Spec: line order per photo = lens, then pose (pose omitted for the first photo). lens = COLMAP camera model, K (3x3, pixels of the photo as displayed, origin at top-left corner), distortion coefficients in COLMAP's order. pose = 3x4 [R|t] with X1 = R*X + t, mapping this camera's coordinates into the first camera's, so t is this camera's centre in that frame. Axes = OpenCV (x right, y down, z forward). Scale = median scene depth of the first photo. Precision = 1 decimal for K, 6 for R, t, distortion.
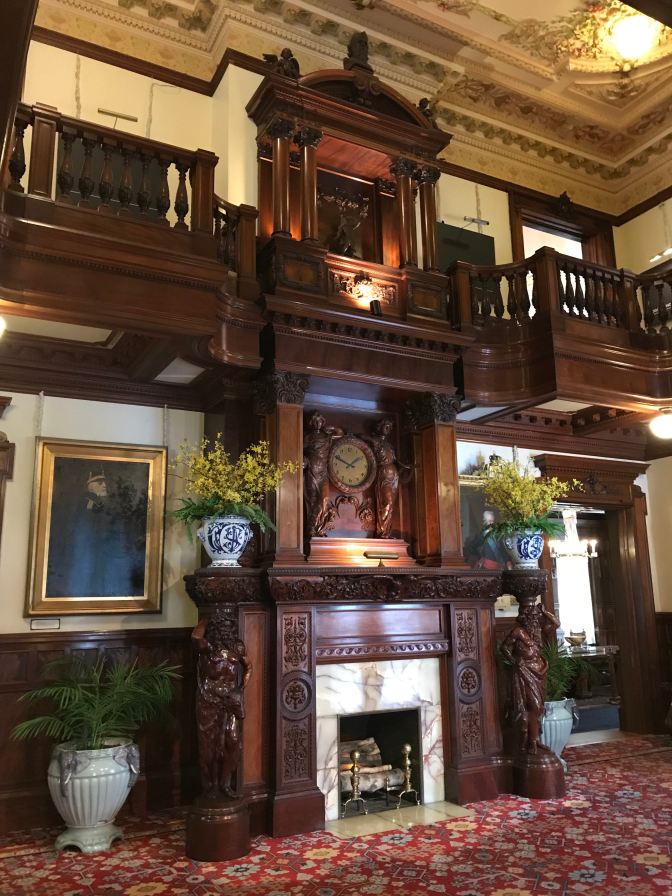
lens RADIAL K [[740.0, 0, 340.0], [0, 740.0, 450.0], [0, 0, 1]] dist [0.006887, -0.015346]
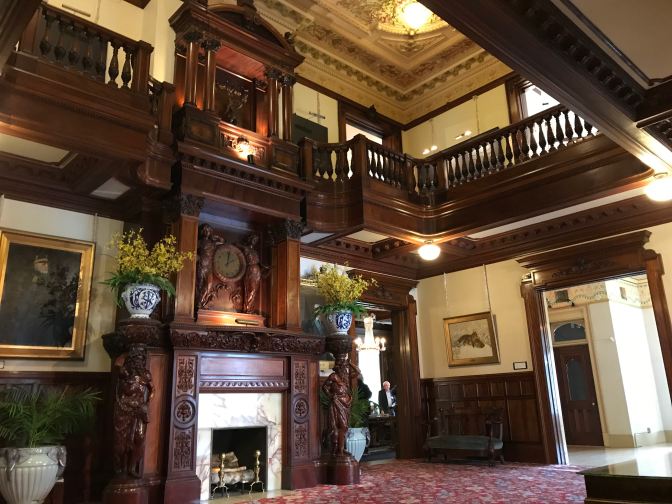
lens RADIAL K [[555.0, 0, 337.8], [0, 555.0, 248.9], [0, 0, 1]] dist [0.006887, -0.015346]
pose [[0.970101, 0.058820, 0.235466, -0.037088], [-0.039592, 0.995545, -0.085573, 0.081604], [-0.239451, 0.073692, 0.968108, -0.131600]]
